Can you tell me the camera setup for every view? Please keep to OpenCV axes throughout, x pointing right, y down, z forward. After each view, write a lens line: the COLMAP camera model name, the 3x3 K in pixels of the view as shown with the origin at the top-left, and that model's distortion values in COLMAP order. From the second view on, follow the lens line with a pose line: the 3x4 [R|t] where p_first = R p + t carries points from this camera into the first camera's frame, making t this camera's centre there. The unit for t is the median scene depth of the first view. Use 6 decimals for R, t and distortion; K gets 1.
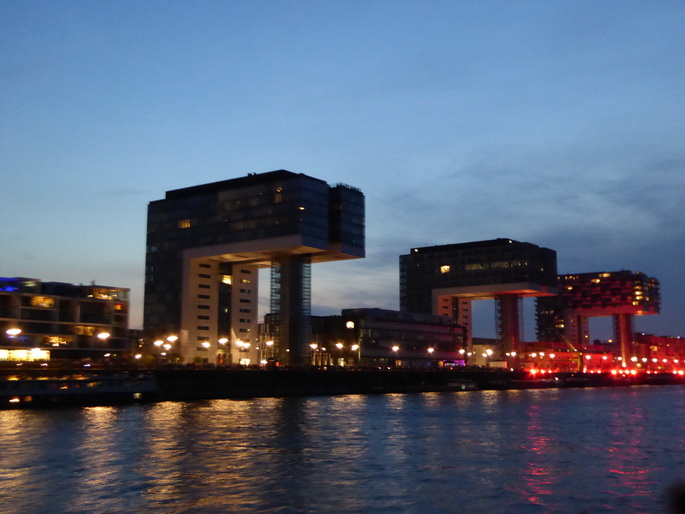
lens RADIAL K [[780.9, 0, 342.5], [0, 780.9, 257.0], [0, 0, 1]] dist [0.003703, -0.000888]
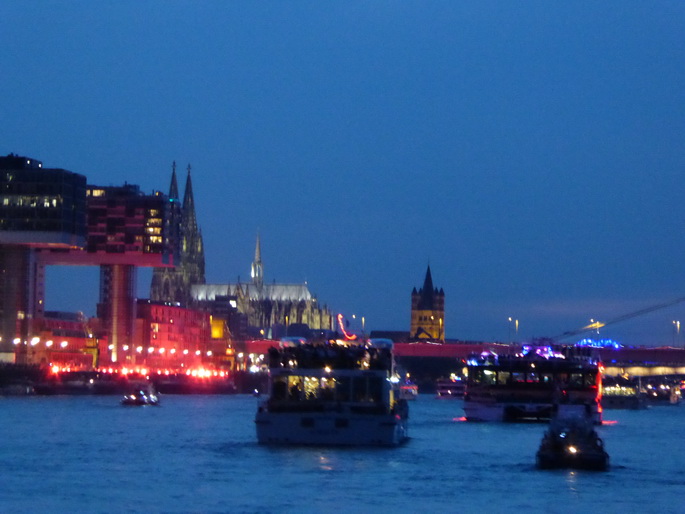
lens RADIAL K [[3467.6, 0, 342.5], [0, 3467.6, 257.0], [0, 0, 1]] dist [2.677580, 2.569059]
pose [[0.853661, 0.033639, 0.519742, -0.793259], [-0.093845, 0.991514, 0.089964, -0.170088], [-0.512305, -0.125574, 0.849573, -1.175305]]
